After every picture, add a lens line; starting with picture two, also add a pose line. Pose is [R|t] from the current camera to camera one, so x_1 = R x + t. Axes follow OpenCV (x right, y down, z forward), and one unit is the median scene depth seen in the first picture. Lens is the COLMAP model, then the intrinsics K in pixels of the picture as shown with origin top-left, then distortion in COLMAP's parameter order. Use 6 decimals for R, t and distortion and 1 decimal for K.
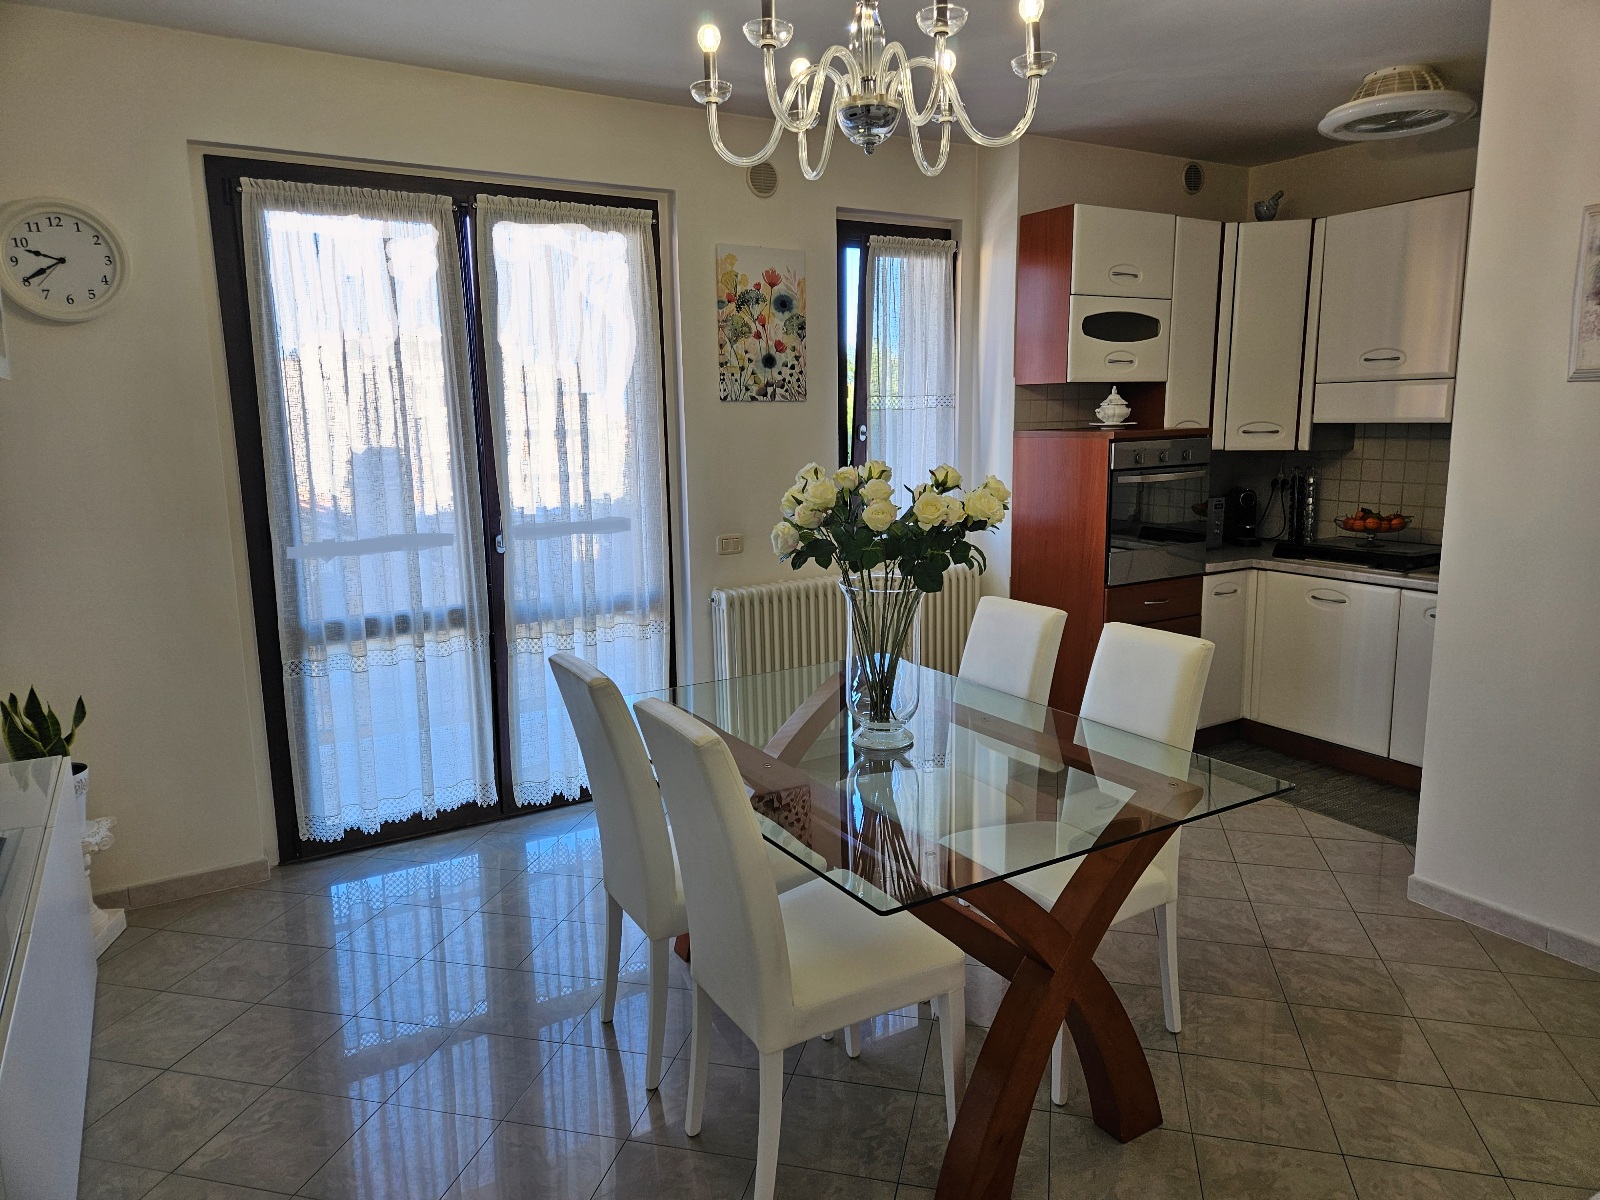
lens RADIAL K [[1062.9, 0, 796.1], [0, 1062.9, 591.2], [0, 0, 1]] dist [0.018507, -0.002460]
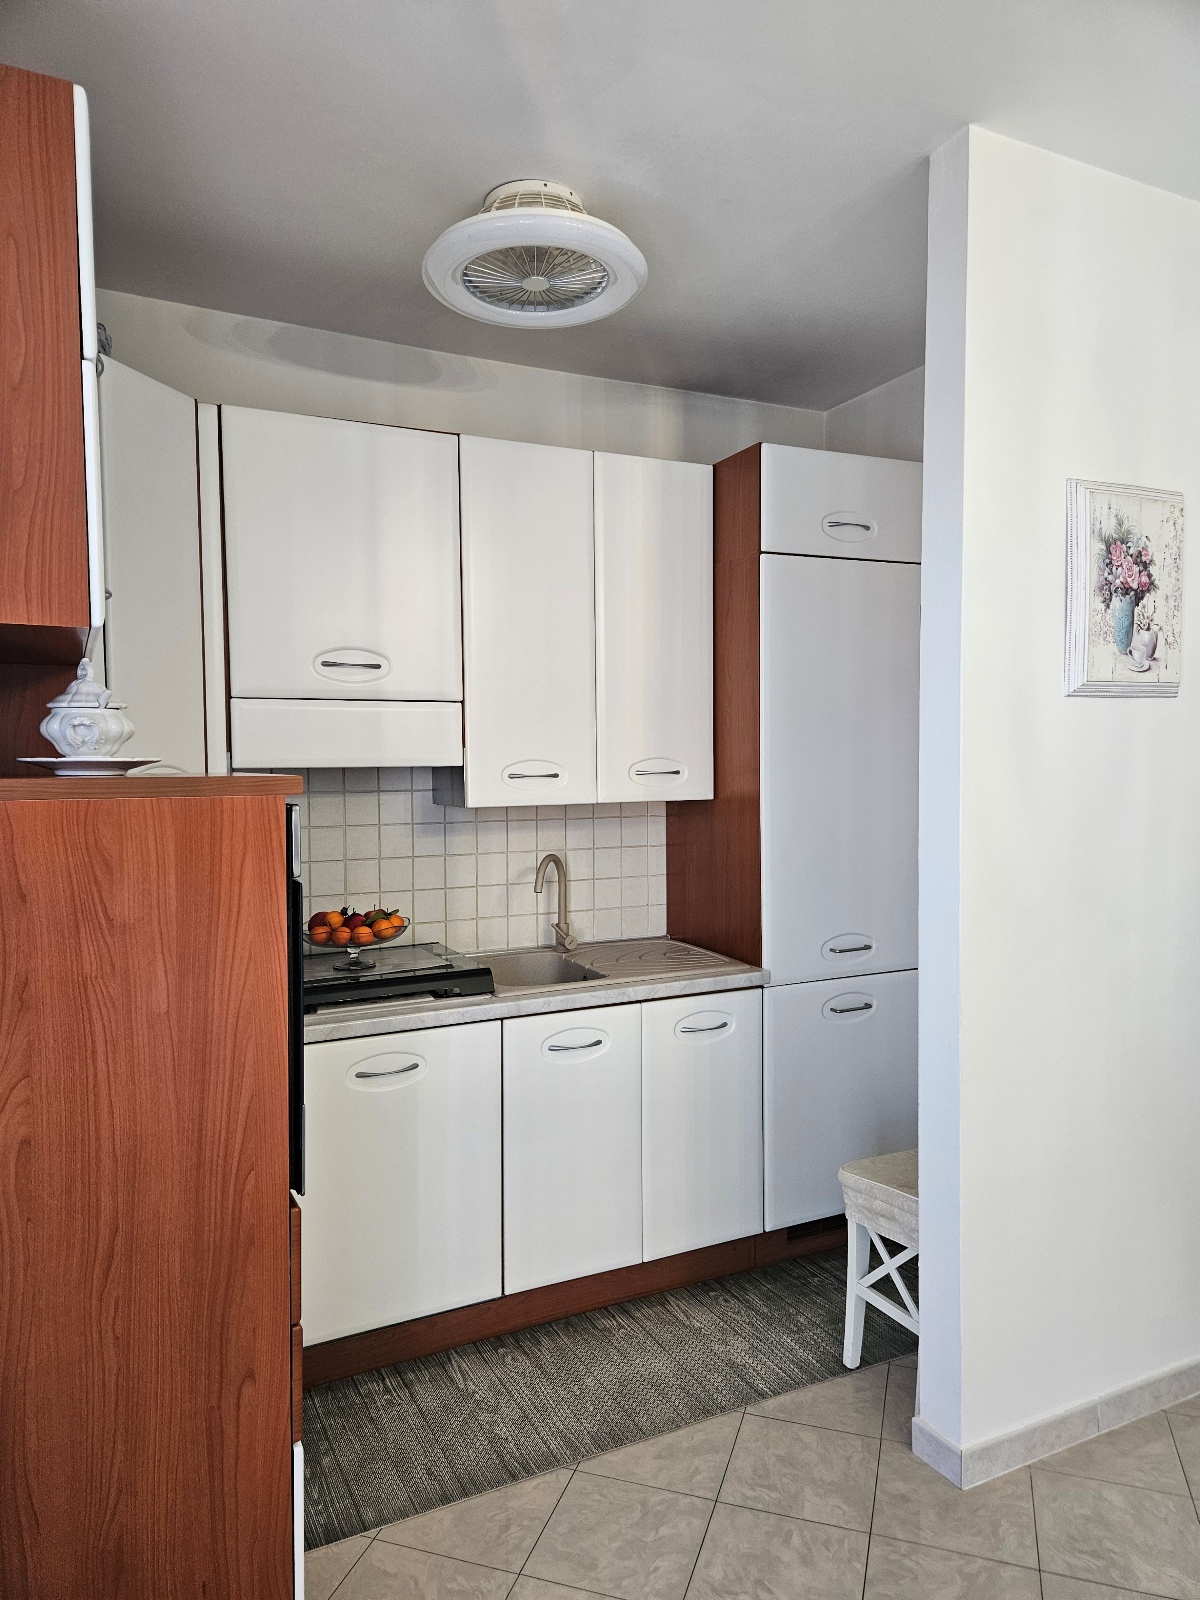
lens RADIAL K [[1062.9, 0, 600.2], [0, 1062.9, 798.9], [0, 0, 1]] dist [0.018507, -0.002460]
pose [[0.081418, -0.020214, 0.996475, -0.053152], [0.174950, 0.984561, 0.005678, -0.116906], [-0.981205, 0.173871, 0.083697, 0.806239]]
